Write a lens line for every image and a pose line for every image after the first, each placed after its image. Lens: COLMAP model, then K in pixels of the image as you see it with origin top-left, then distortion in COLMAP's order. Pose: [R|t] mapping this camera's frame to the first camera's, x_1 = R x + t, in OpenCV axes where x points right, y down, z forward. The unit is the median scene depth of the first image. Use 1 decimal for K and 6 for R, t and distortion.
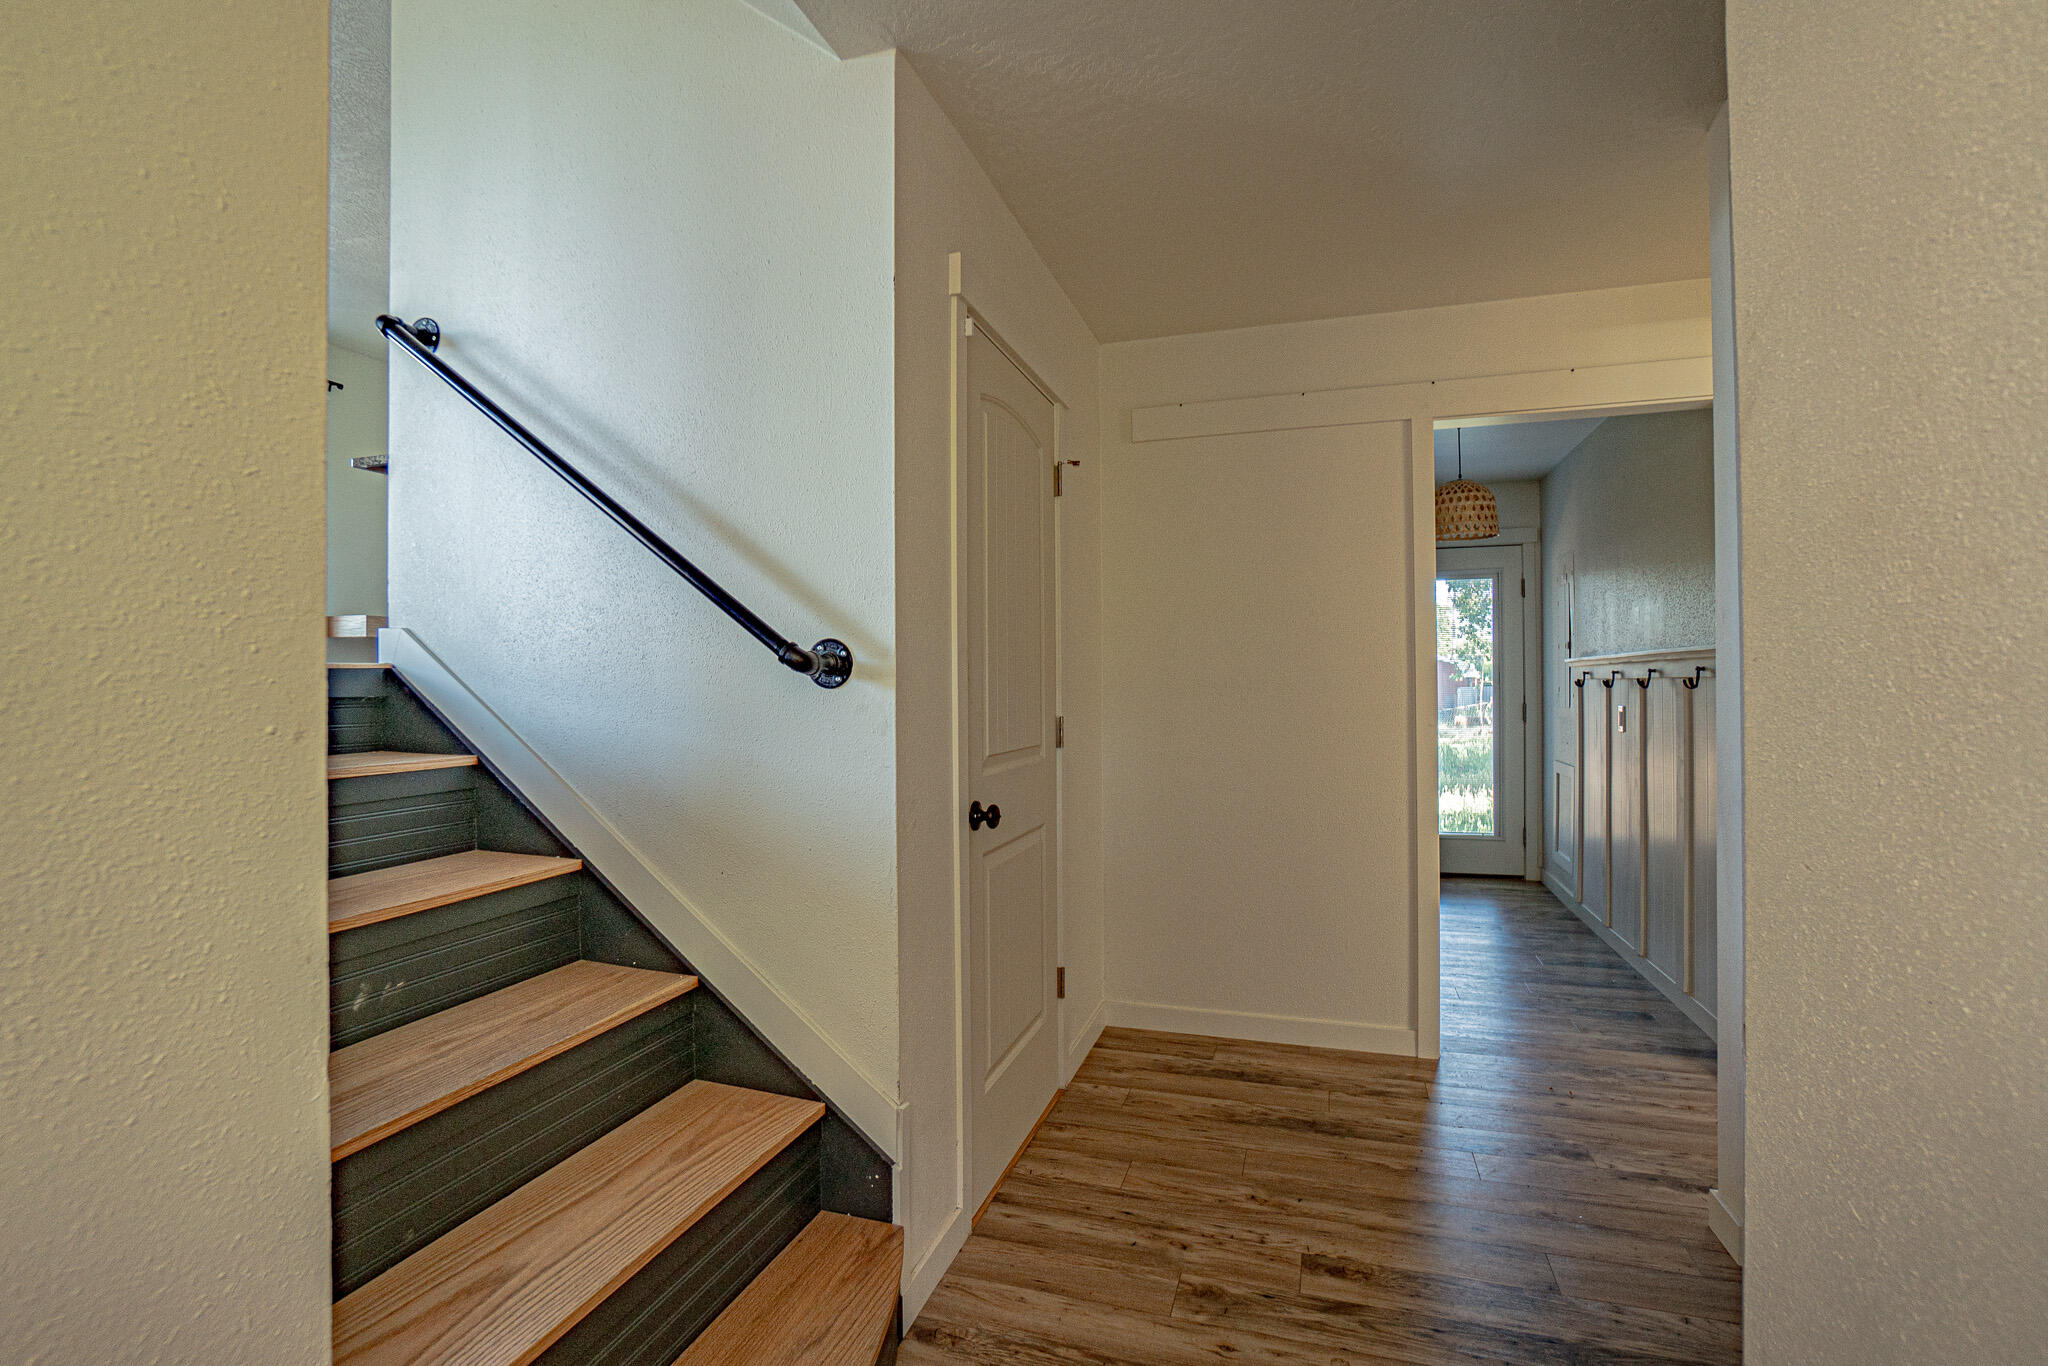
lens RADIAL K [[953.1, 0, 1021.8], [0, 953.1, 684.3], [0, 0, 1]] dist [-0.000745, 0.000030]
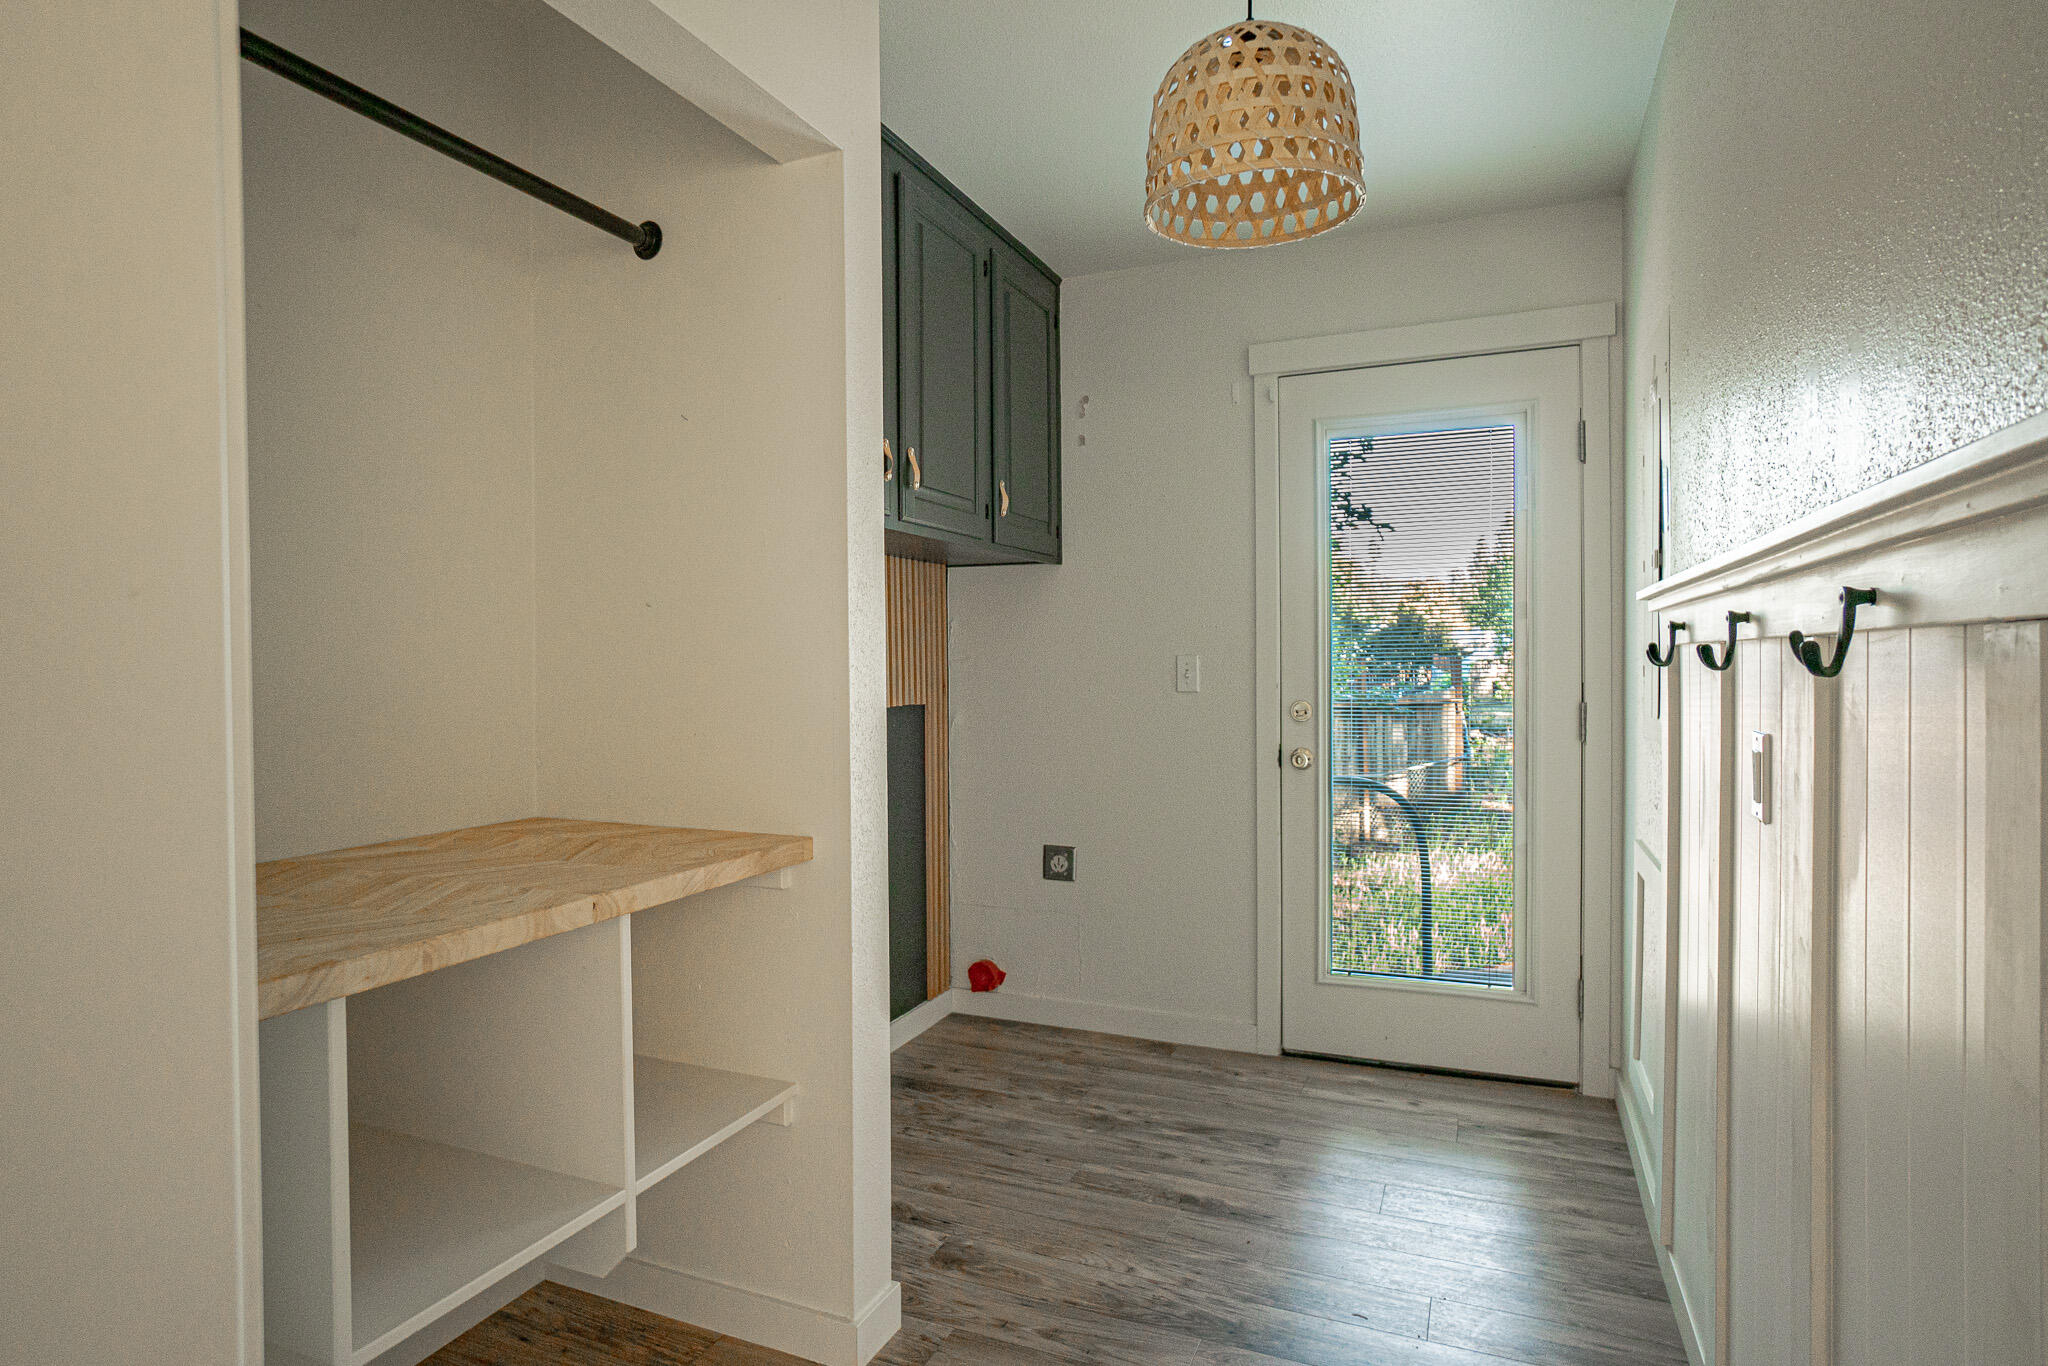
lens RADIAL K [[1044.2, 0, 1028.9], [0, 1044.2, 680.6], [0, 0, 1]] dist [-0.021335, 0.007623]
pose [[0.992686, 0.000126, -0.120728, 0.468896], [0.002382, 0.999784, 0.020627, -0.000336], [0.120704, -0.020764, 0.992471, 0.693911]]
